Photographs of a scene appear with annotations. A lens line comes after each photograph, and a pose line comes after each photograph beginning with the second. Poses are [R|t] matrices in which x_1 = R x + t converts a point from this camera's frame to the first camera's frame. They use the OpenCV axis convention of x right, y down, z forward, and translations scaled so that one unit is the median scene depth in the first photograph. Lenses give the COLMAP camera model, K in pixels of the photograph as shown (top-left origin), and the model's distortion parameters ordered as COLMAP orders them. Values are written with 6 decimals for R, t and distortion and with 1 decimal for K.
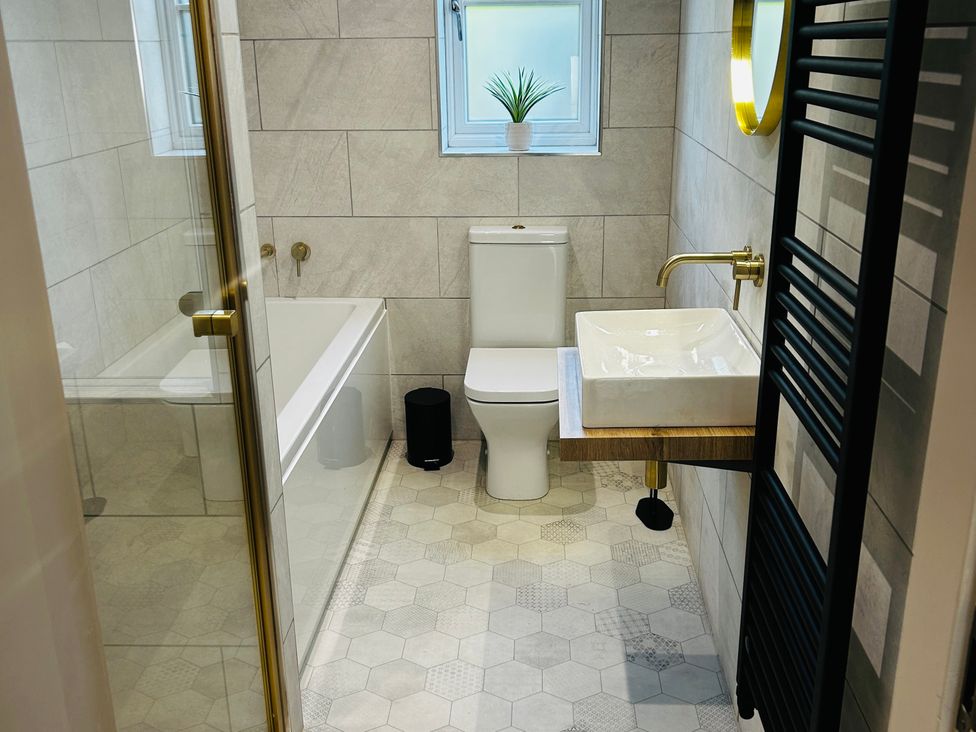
lens RADIAL K [[963.8, 0, 488.0], [0, 963.8, 366.0], [0, 0, 1]] dist [0.059212, -0.013702]
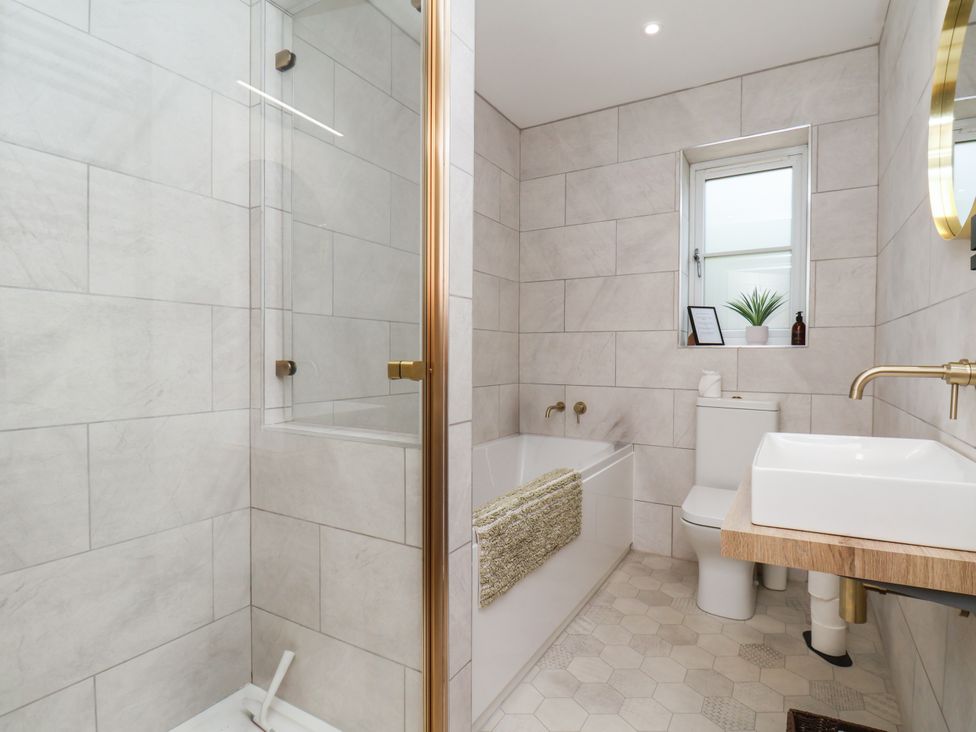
lens RADIAL K [[503.2, 0, 489.6], [0, 503.2, 362.3], [0, 0, 1]] dist [-0.031098, -0.001966]
pose [[0.880282, 0.023015, -0.473893, 0.062983], [-0.166637, 0.950188, -0.263390, 0.053216], [0.444225, 0.310825, 0.840269, 0.281304]]
